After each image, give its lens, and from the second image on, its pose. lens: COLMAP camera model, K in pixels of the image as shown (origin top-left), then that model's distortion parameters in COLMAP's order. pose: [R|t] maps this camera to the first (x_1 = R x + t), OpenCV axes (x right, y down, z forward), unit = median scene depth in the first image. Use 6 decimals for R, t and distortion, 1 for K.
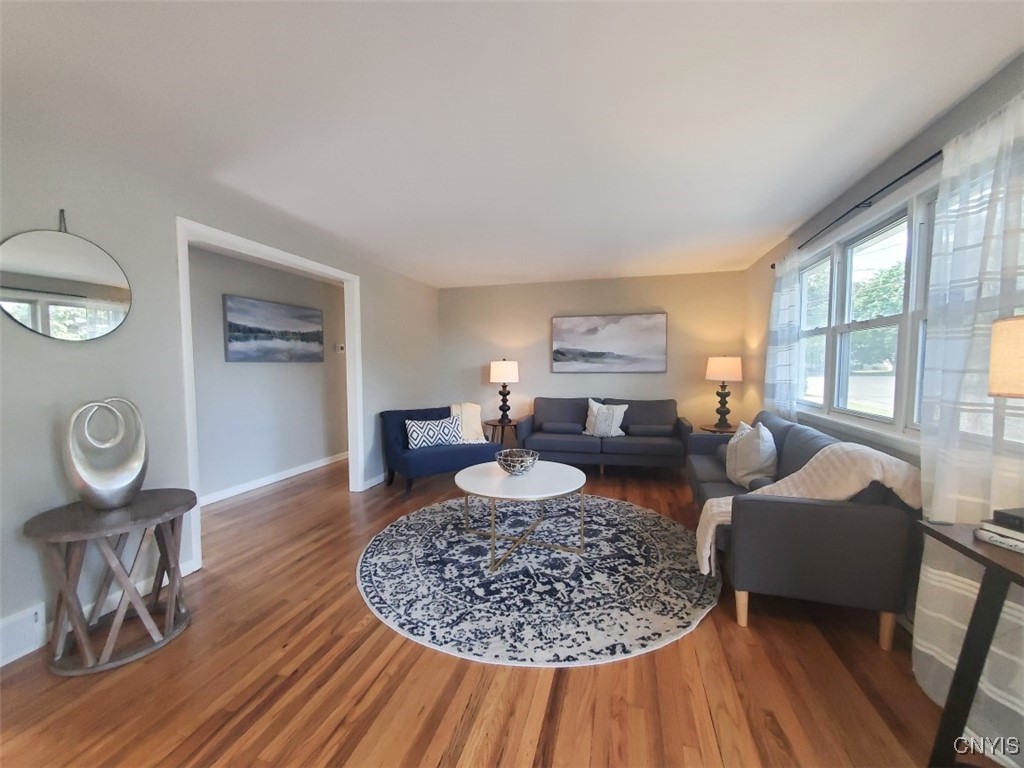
lens RADIAL K [[406.0, 0, 512.8], [0, 406.0, 387.1], [0, 0, 1]] dist [0.000391, 0.000066]
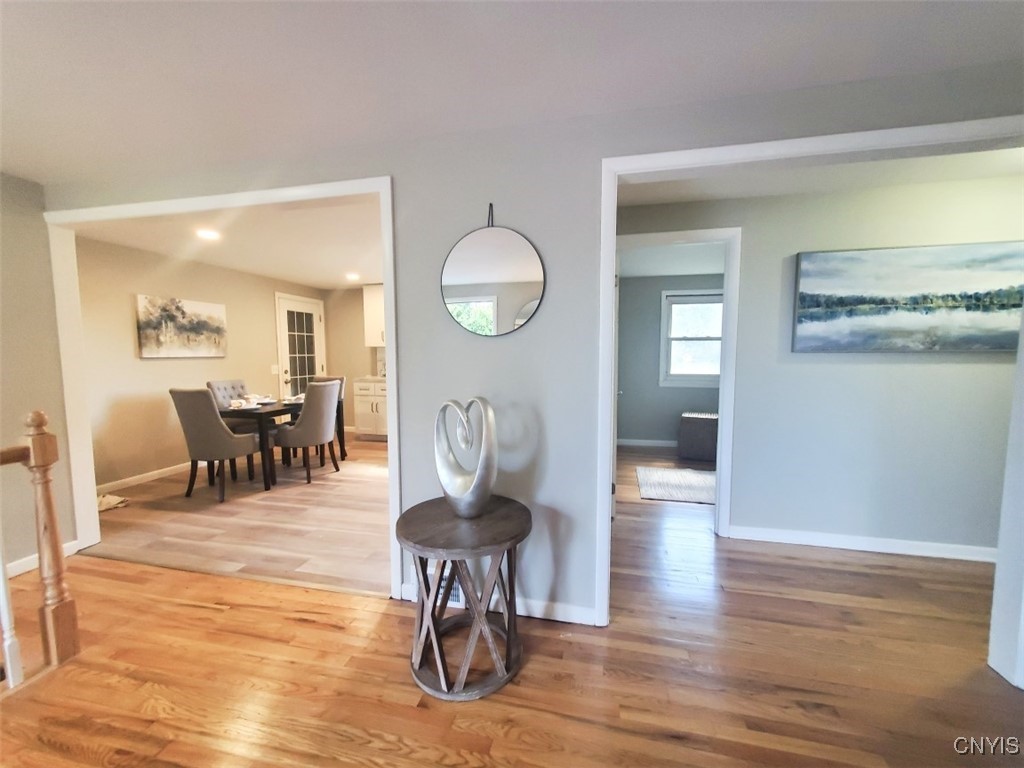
lens RADIAL K [[406.0, 0, 509.6], [0, 406.0, 389.3], [0, 0, 1]] dist [0.000391, 0.000066]
pose [[0.050654, 0.089894, -0.994662, -0.035861], [-0.050758, 0.994886, 0.087329, -0.035126], [0.997426, 0.046063, 0.054957, 0.469911]]
